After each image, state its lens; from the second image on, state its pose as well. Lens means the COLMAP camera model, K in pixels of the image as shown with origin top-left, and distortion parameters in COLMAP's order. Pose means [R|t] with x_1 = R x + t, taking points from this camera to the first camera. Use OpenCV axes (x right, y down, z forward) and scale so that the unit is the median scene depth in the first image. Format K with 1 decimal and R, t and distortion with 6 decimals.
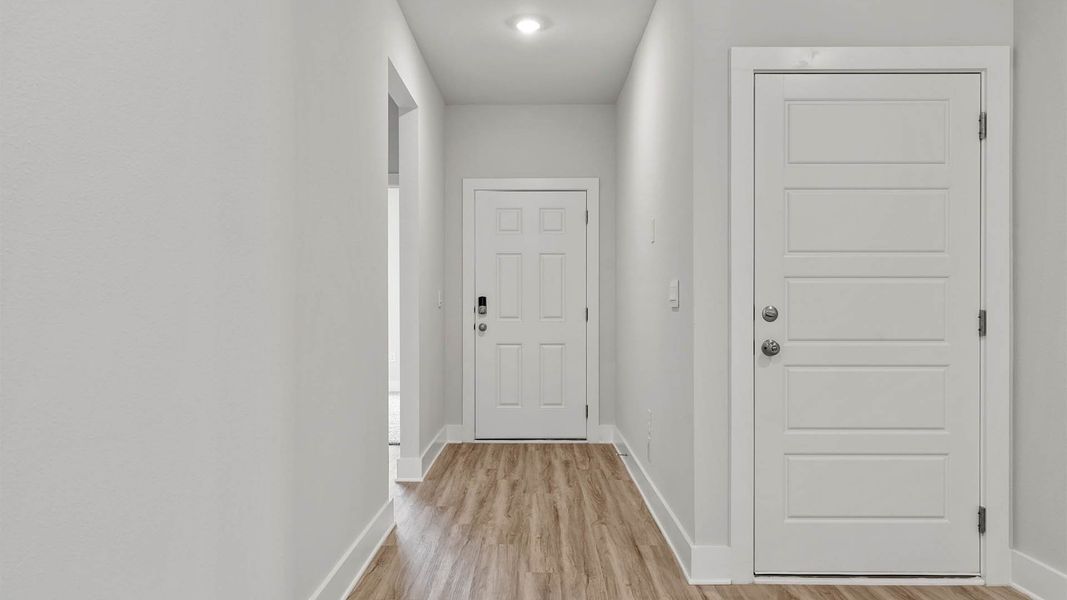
lens RADIAL K [[427.2, 0, 532.9], [0, 427.2, 303.4], [0, 0, 1]] dist [0.000451, -0.000008]
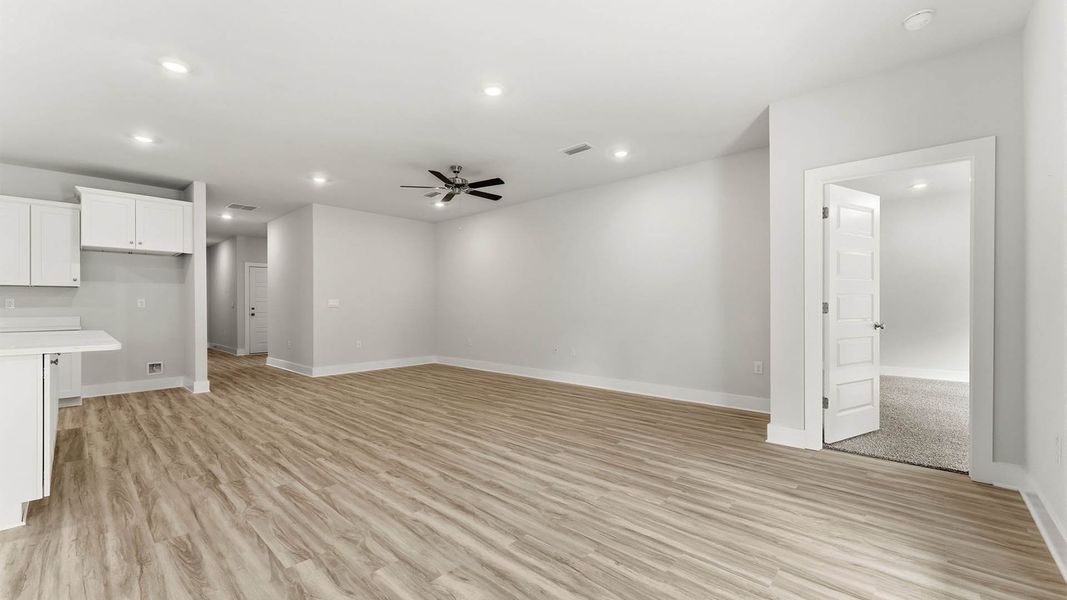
lens RADIAL K [[427.2, 0, 534.0], [0, 427.2, 300.4], [0, 0, 1]] dist [0.000451, -0.000008]
pose [[0.675843, 0.009884, 0.736979, -0.000778], [-0.004603, 0.999947, -0.009190, -0.006353], [-0.737031, 0.002819, 0.675853, -0.439527]]
